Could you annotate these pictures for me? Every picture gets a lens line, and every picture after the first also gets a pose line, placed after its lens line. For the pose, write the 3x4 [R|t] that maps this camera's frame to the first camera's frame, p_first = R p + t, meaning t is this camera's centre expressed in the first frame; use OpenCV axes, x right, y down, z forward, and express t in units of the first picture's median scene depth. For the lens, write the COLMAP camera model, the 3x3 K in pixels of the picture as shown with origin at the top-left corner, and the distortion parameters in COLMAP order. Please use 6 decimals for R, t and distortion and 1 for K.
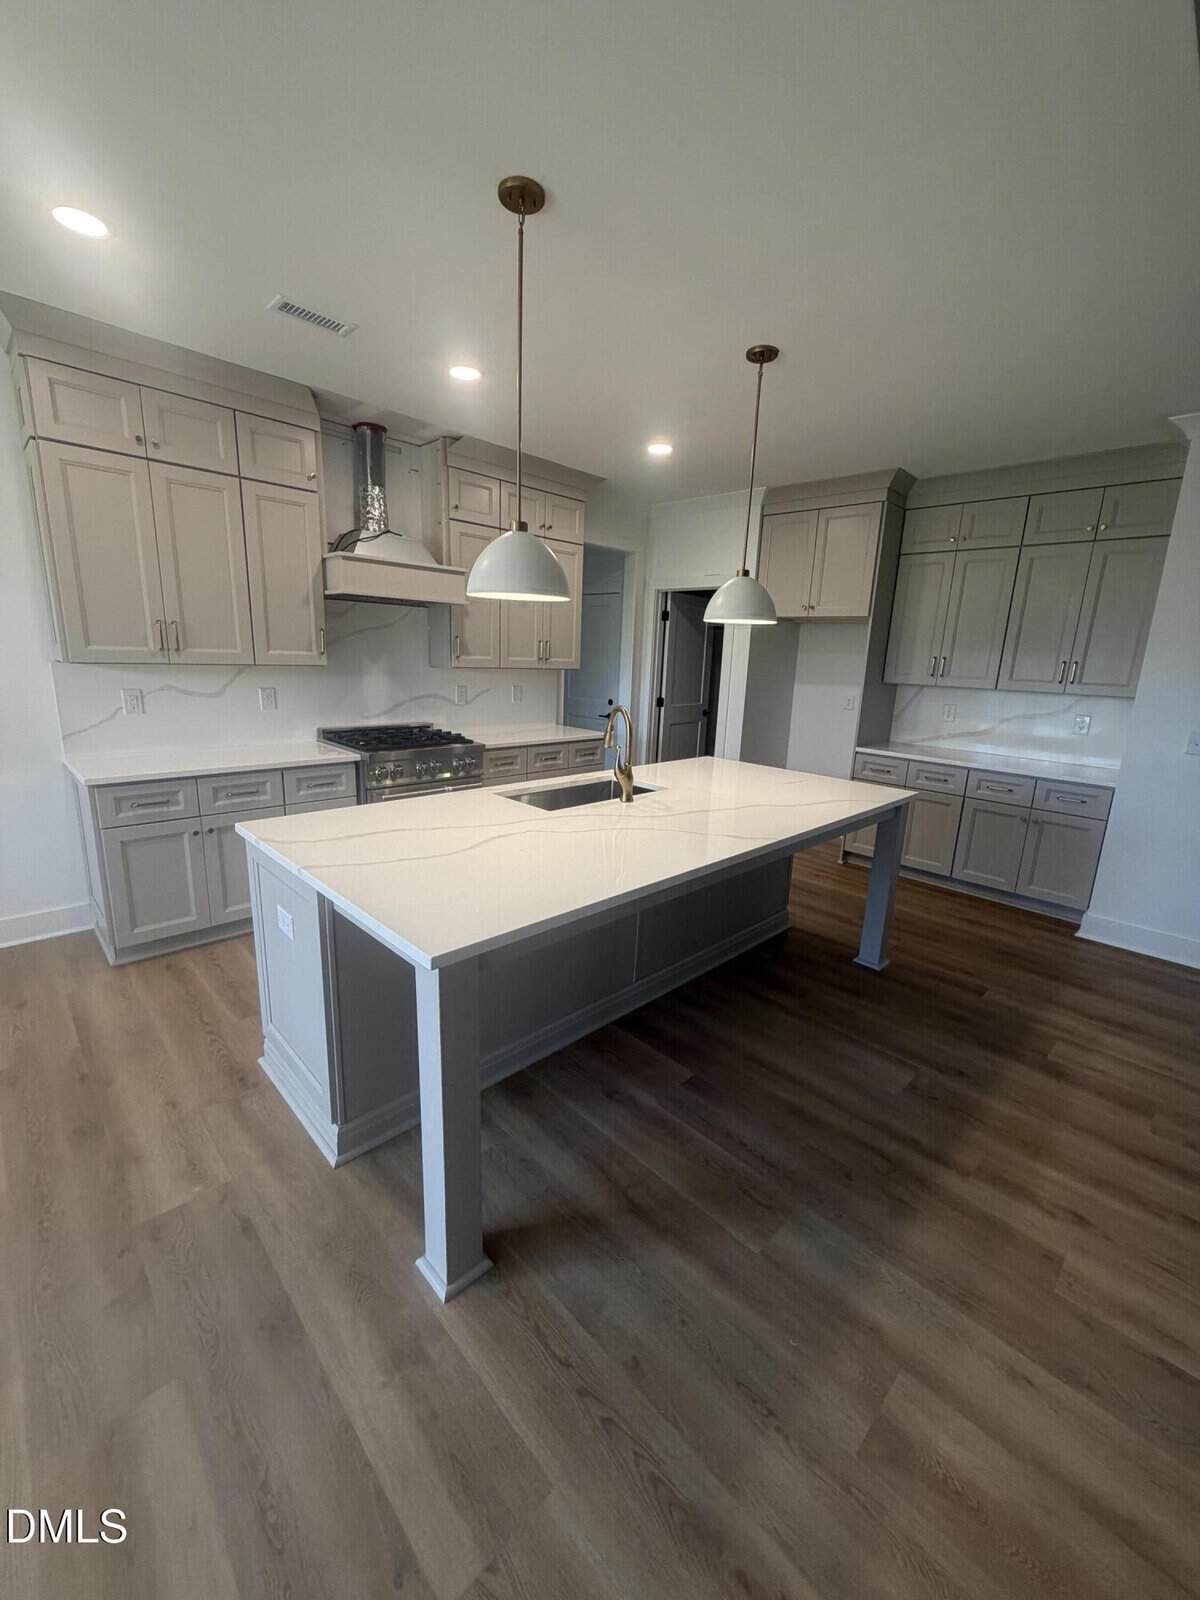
lens RADIAL K [[639.7, 0, 600.4], [0, 639.7, 798.9], [0, 0, 1]] dist [-0.002791, -0.000155]
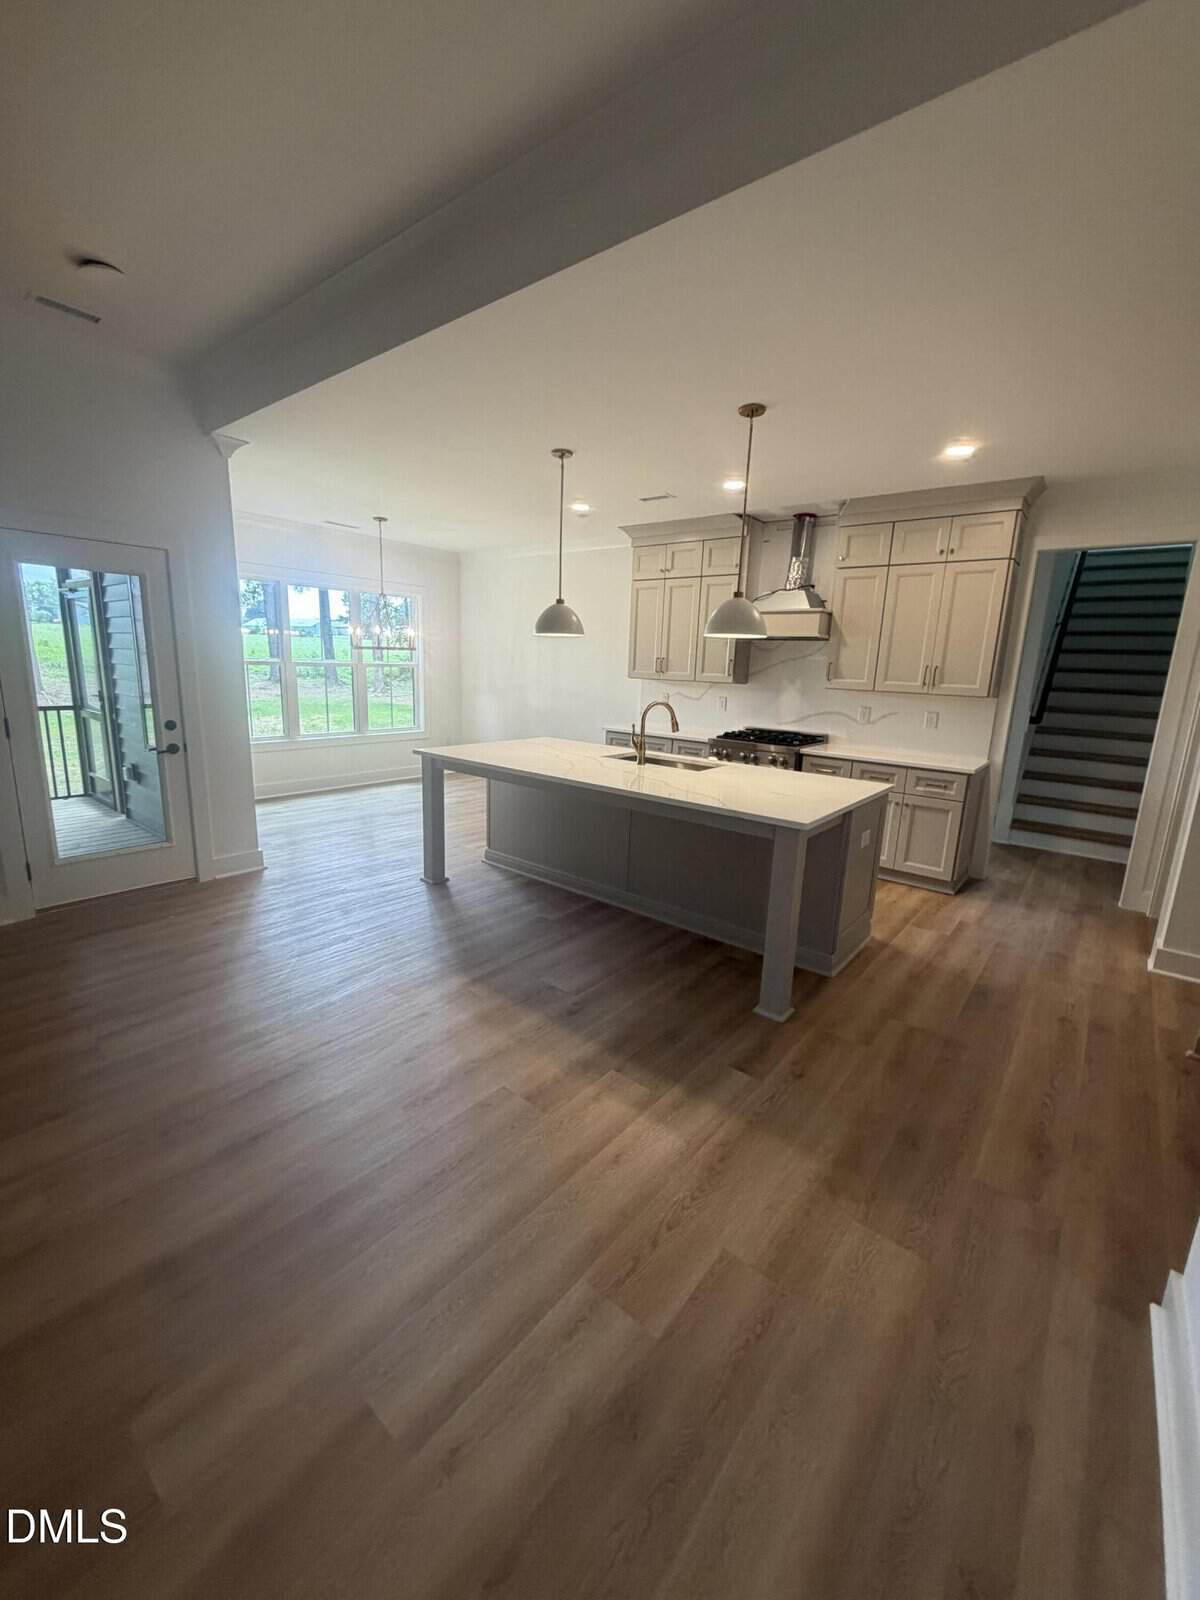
lens RADIAL K [[639.7, 0, 600.7], [0, 639.7, 798.0], [0, 0, 1]] dist [-0.002791, -0.000155]
pose [[0.117404, 0.173877, -0.977744, 1.153171], [-0.251052, 0.957770, 0.140180, -0.084065], [0.960827, 0.229007, 0.156098, 0.547758]]
